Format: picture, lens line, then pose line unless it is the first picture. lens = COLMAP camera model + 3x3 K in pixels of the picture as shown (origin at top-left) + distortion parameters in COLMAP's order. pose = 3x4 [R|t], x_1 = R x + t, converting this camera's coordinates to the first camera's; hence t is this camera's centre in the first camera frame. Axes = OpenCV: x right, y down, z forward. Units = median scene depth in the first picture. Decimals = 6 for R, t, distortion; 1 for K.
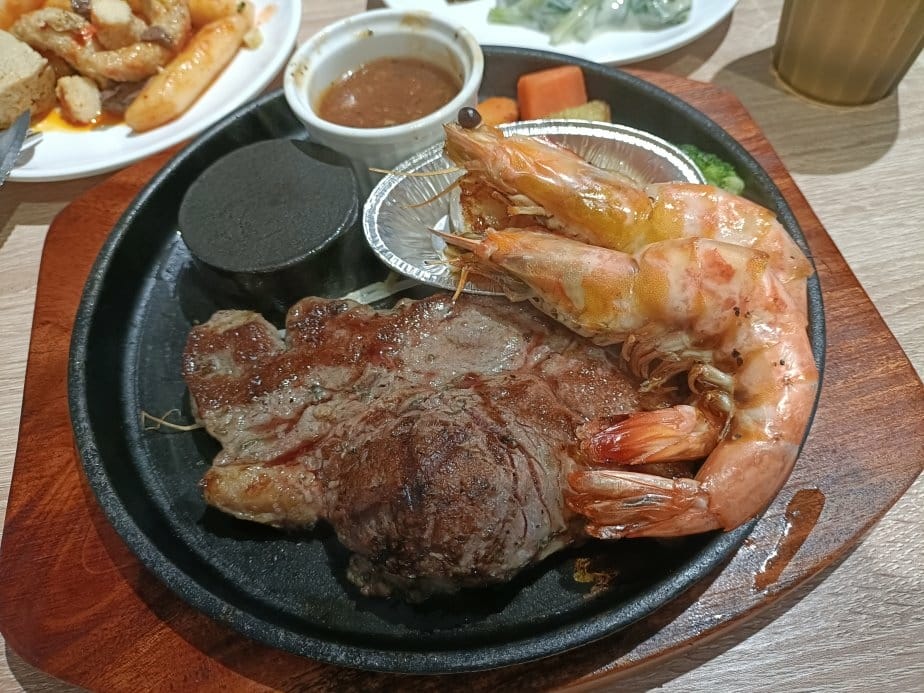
lens RADIAL K [[687.9, 0, 462.0], [0, 687.9, 346.5], [0, 0, 1]] dist [-0.005278, -0.011531]
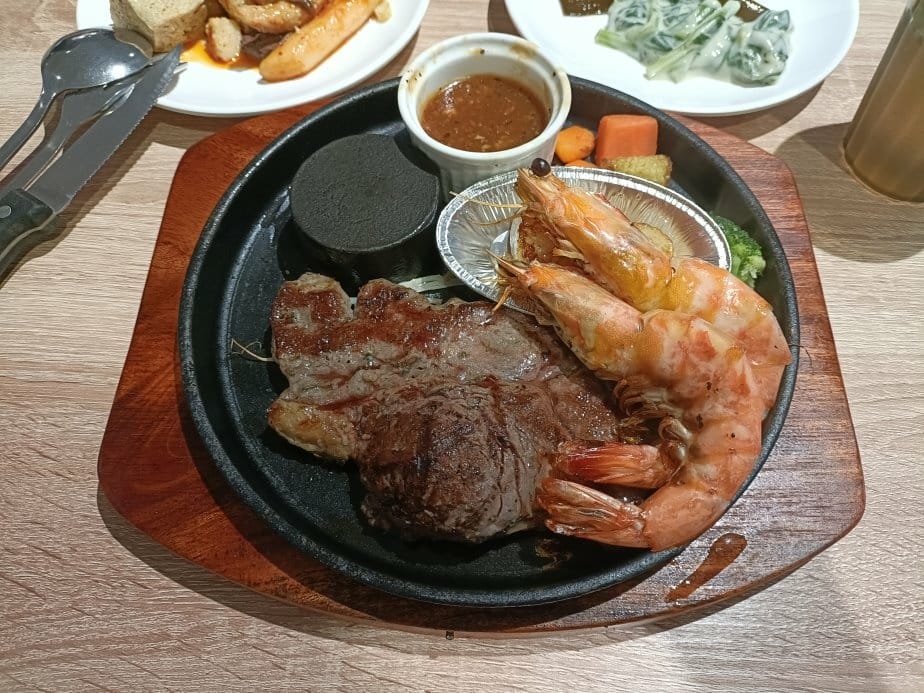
lens RADIAL K [[660.2, 0, 462.0], [0, 660.2, 346.5], [0, 0, 1]] dist [0.048883, -0.087050]
pose [[0.970334, 0.233597, -0.062330, 0.022276], [-0.226792, 0.968783, 0.100123, -0.114784], [0.083773, -0.083017, 0.993021, -0.180140]]
